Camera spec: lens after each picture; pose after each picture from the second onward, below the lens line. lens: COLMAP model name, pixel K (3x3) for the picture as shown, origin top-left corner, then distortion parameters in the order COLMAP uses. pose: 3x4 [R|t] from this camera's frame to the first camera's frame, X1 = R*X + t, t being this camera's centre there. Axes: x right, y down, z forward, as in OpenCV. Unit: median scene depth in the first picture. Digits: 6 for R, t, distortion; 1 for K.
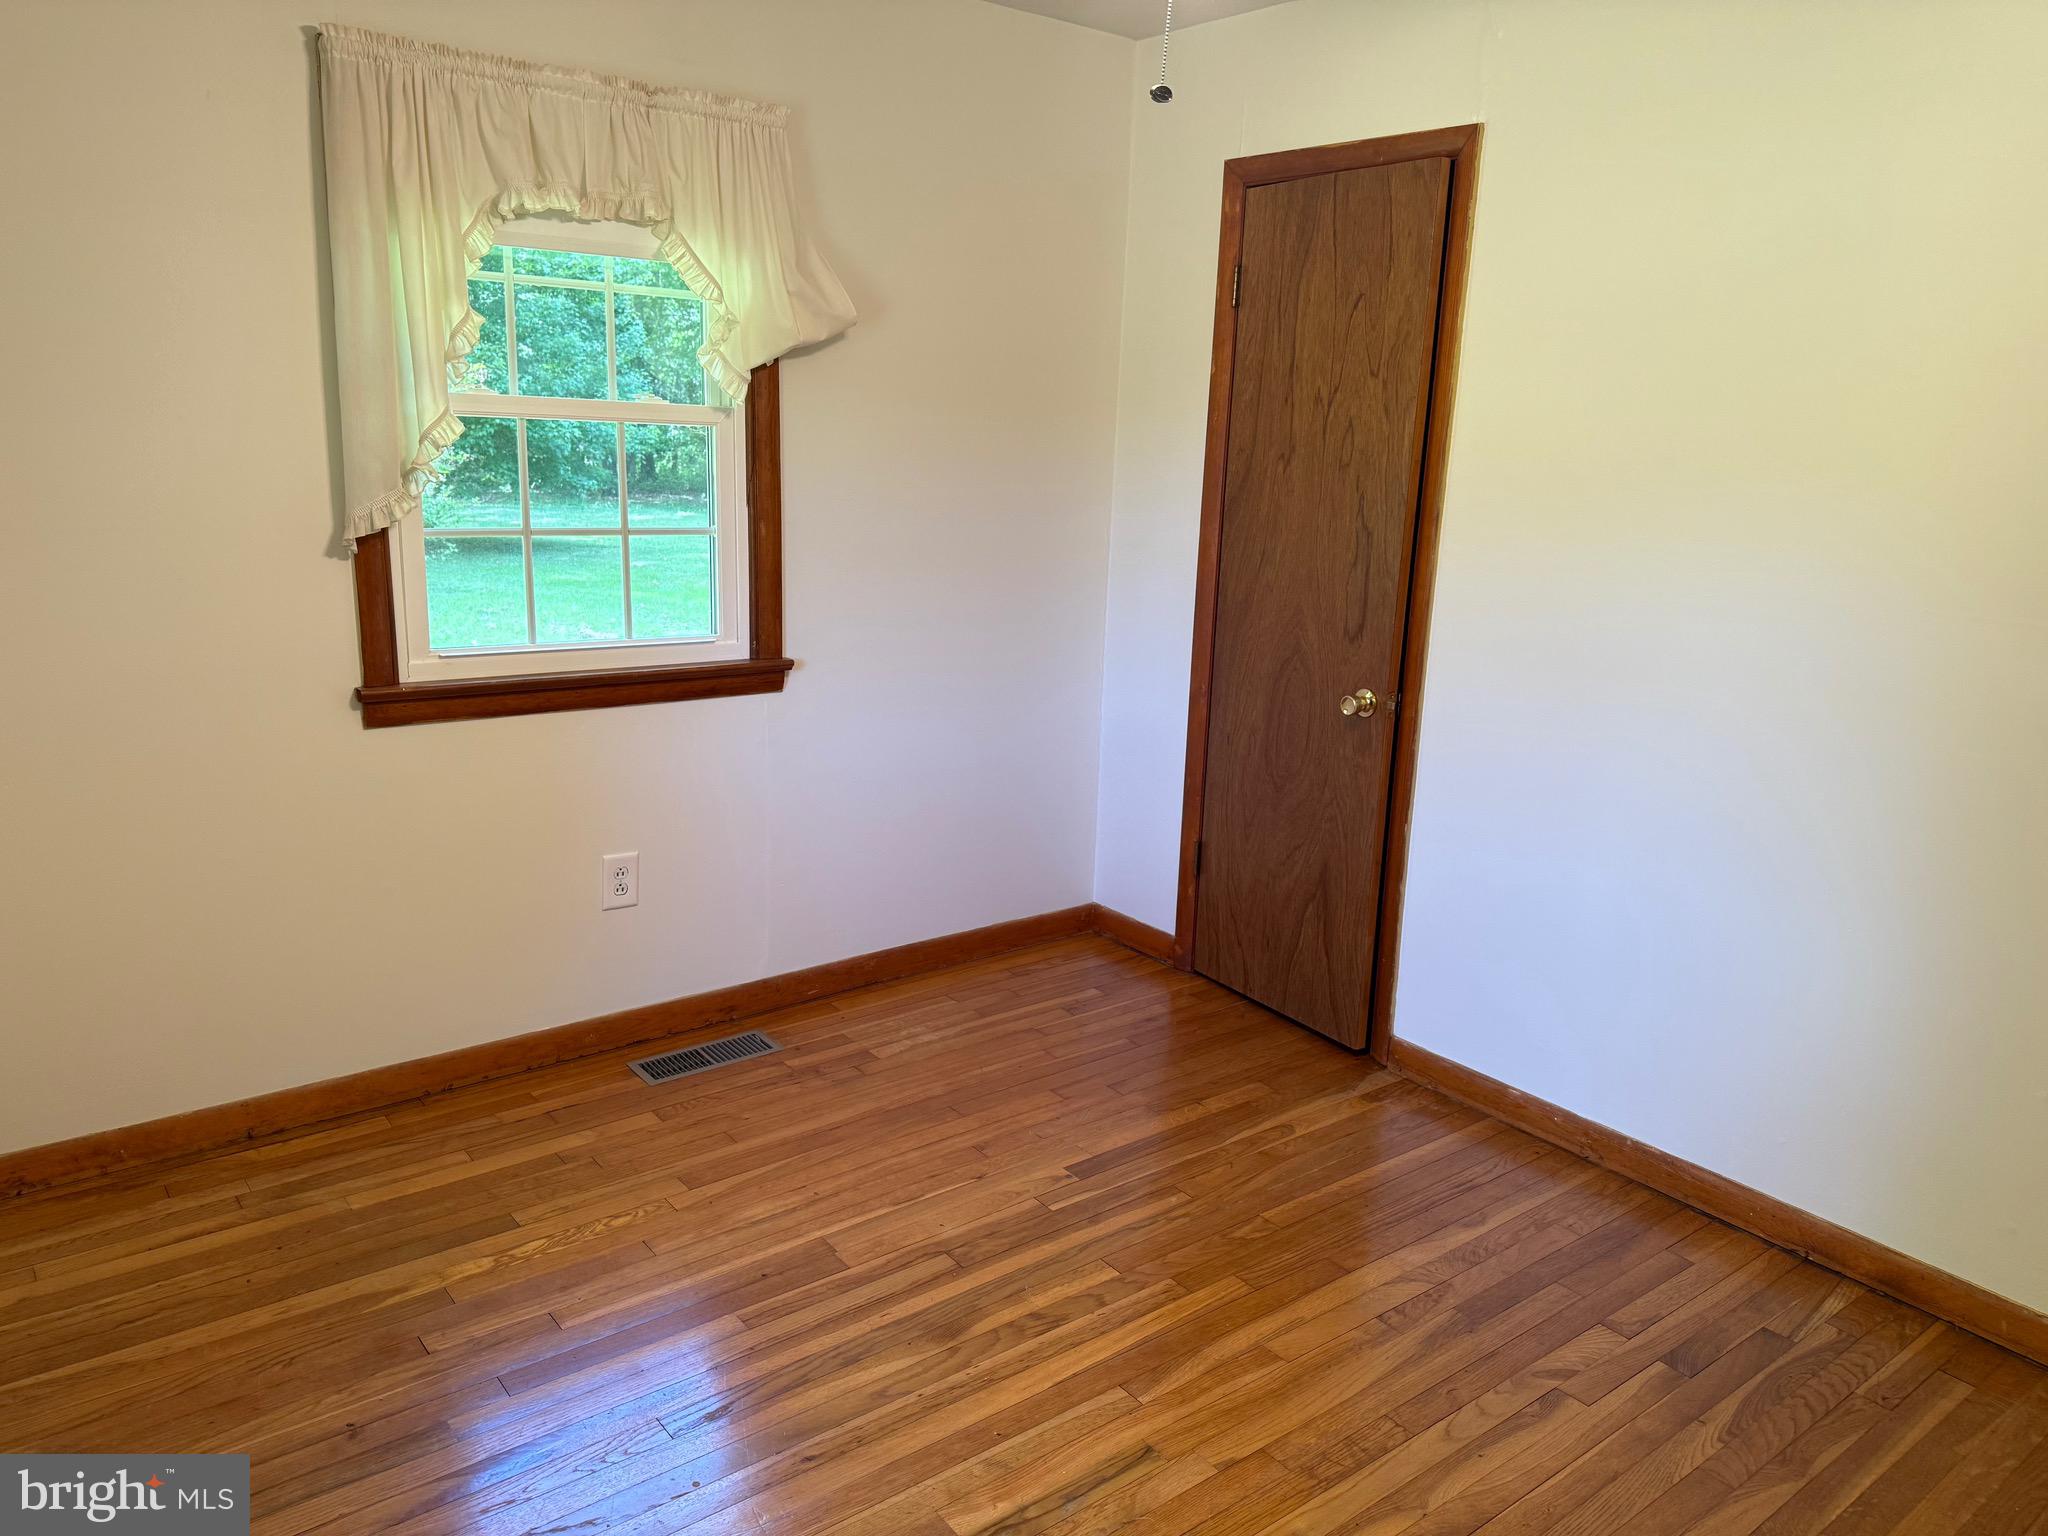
lens RADIAL K [[1454.0, 0, 1022.2], [0, 1454.0, 772.7], [0, 0, 1]] dist [0.097948, -0.133988]
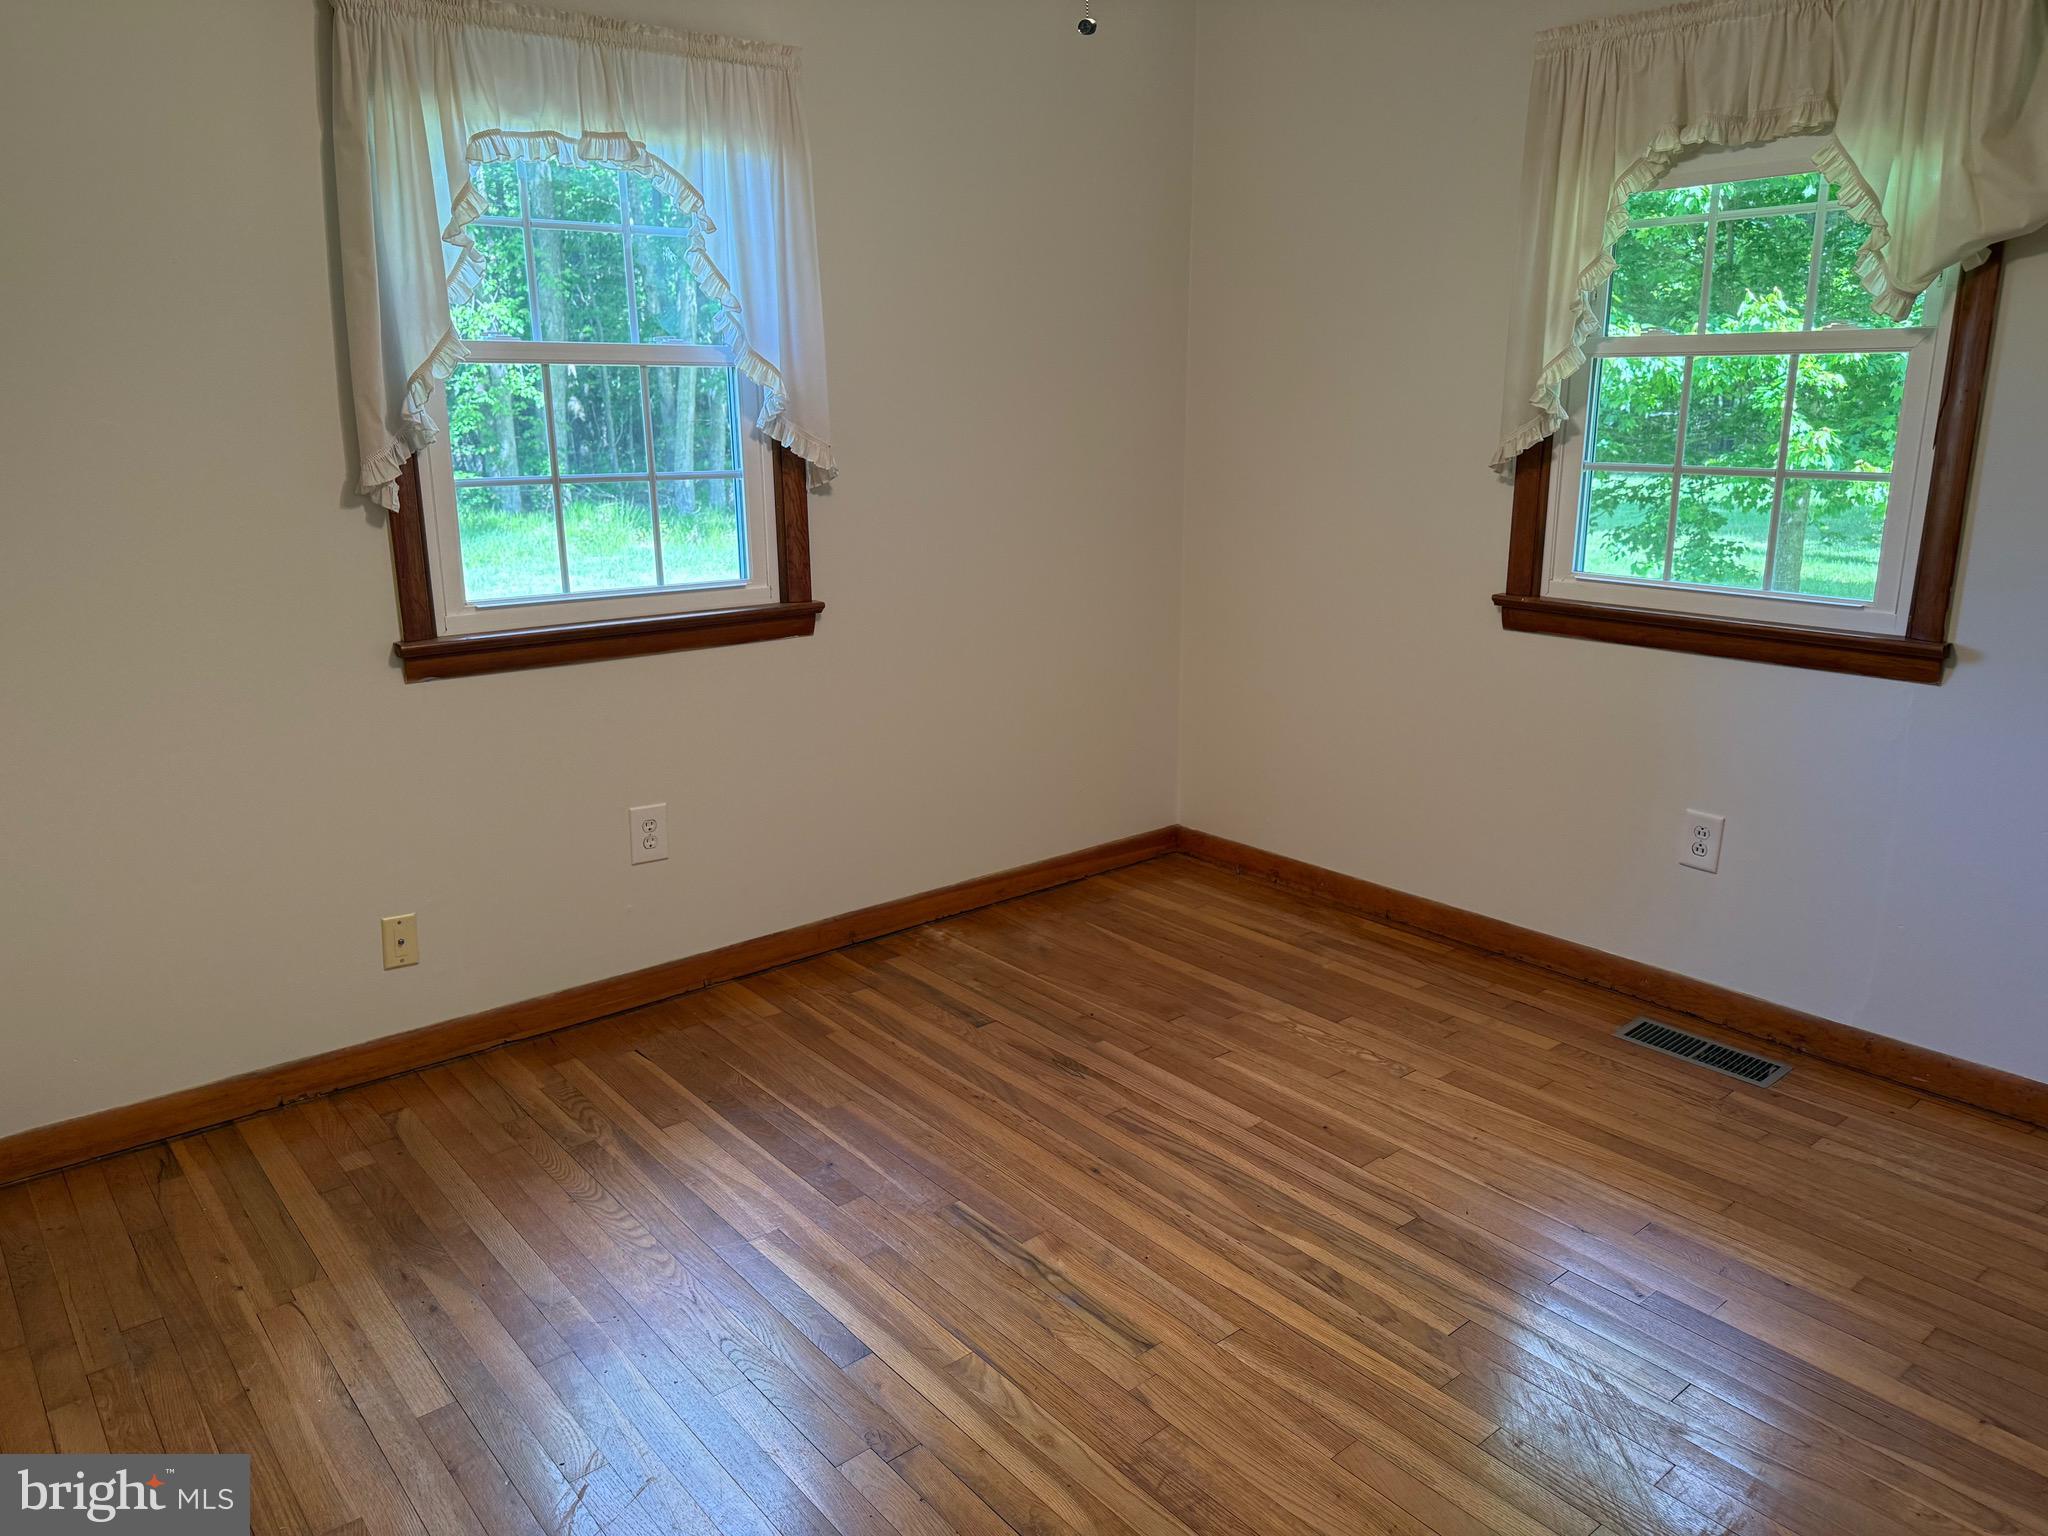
lens RADIAL K [[1454.0, 0, 1022.2], [0, 1454.0, 772.7], [0, 0, 1]] dist [0.097948, -0.133988]
pose [[0.021631, 0.222728, -0.974641, 0.752990], [-0.221000, 0.951818, 0.212607, -0.087717], [0.975034, 0.210797, 0.069812, 0.578988]]
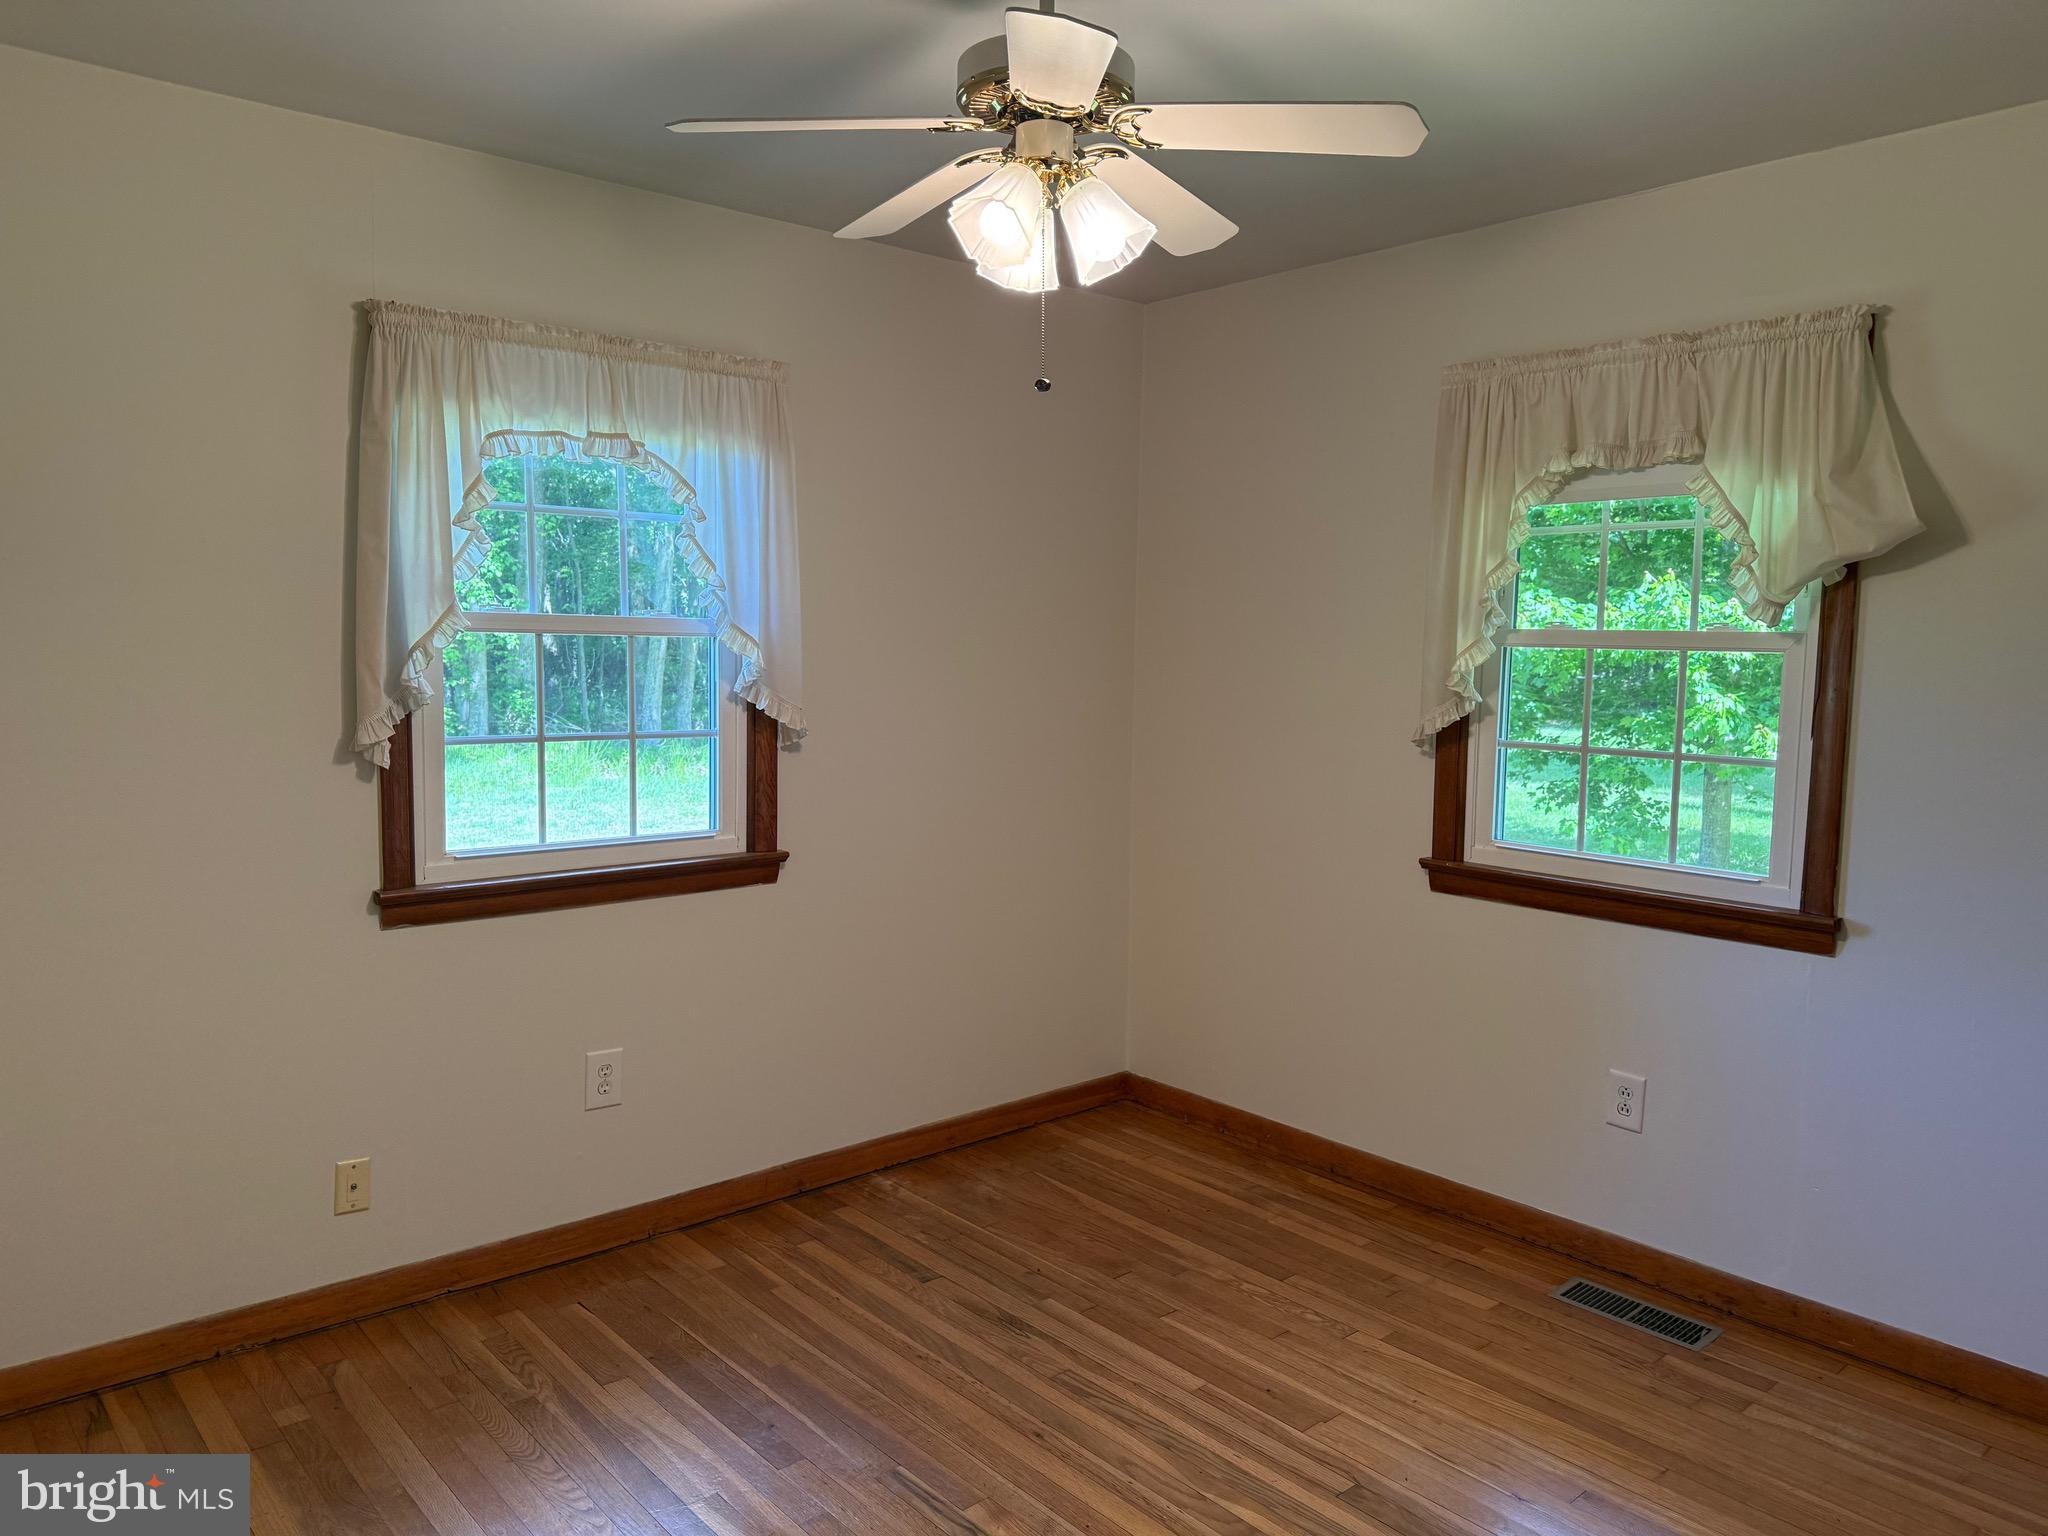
lens RADIAL K [[1469.1, 0, 1023.0], [0, 1469.1, 769.4], [0, 0, 1]] dist [0.038964, -0.042813]
pose [[0.048204, 0.064787, -0.996734, 0.807383], [-0.242093, 0.968897, 0.051270, -0.112503], [0.969055, 0.238831, 0.062389, 0.574573]]
